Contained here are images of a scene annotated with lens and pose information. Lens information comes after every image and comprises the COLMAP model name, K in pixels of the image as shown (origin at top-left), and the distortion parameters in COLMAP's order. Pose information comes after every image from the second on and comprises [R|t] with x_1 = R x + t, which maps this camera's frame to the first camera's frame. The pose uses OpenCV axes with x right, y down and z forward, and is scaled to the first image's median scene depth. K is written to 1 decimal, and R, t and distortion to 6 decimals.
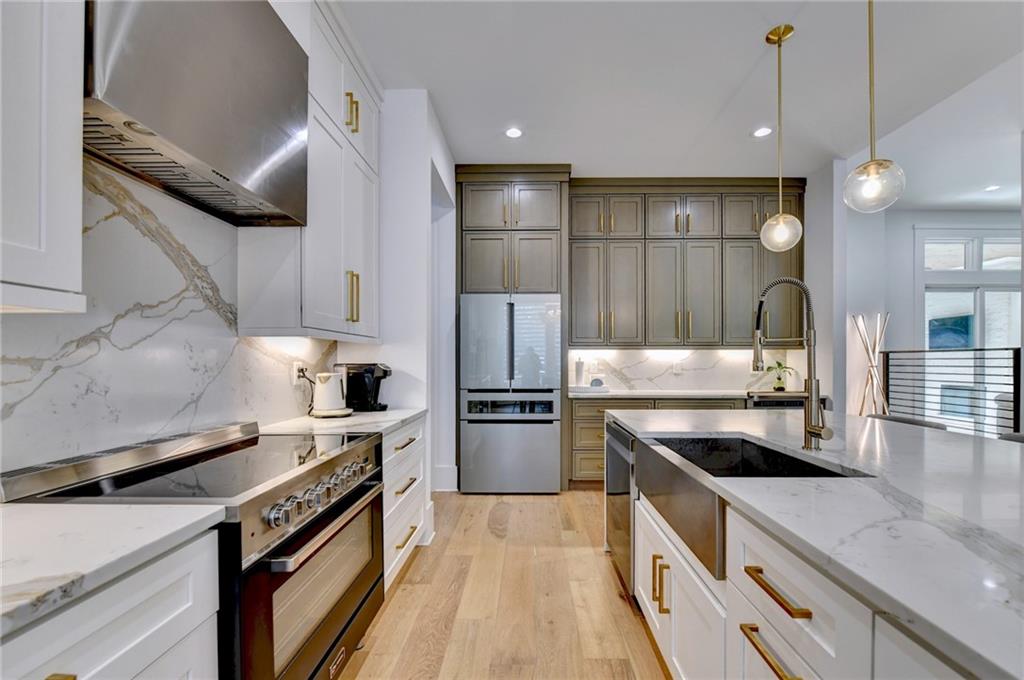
lens RADIAL K [[415.9, 0, 517.1], [0, 415.9, 357.6], [0, 0, 1]] dist [-0.003725, -0.000372]
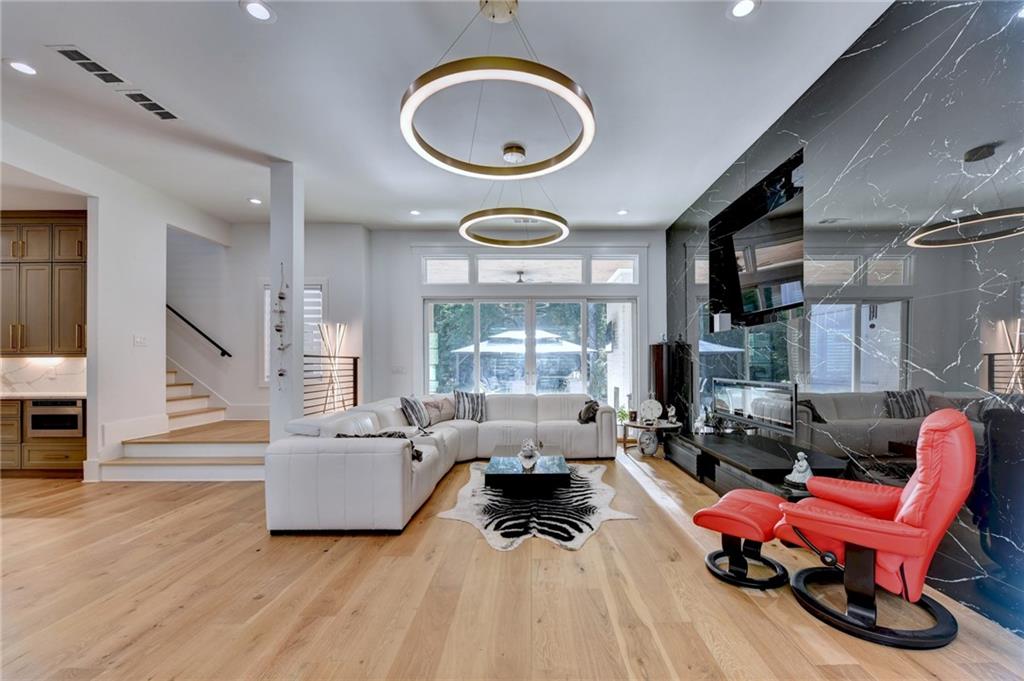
lens RADIAL K [[415.9, 0, 517.1], [0, 415.9, 358.1], [0, 0, 1]] dist [-0.003725, -0.000372]
pose [[0.999883, 0.001699, 0.015188, 3.012002], [-0.001504, 0.999916, -0.012850, -0.007465], [-0.015208, 0.012826, 0.999802, -0.304123]]
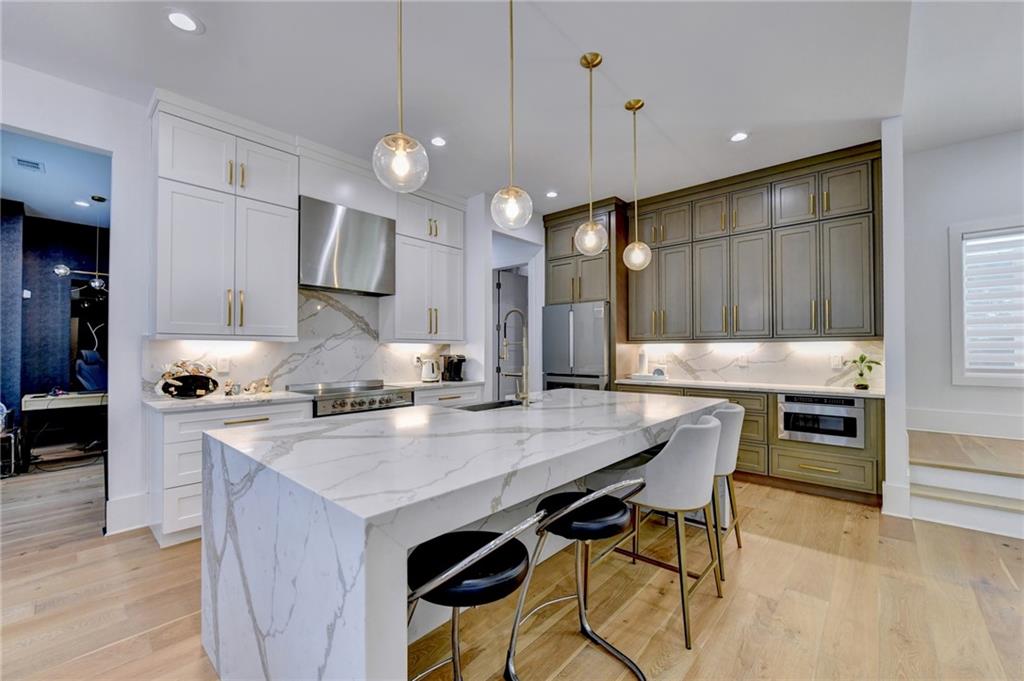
lens RADIAL K [[416.7, 0, 521.1], [0, 416.7, 342.0], [0, 0, 1]] dist [-0.000094, -0.000156]
pose [[0.760313, -0.014257, -0.649400, 1.150898], [0.005448, 0.999864, -0.015573, -0.013452], [0.649534, 0.008302, 0.760288, -0.217354]]
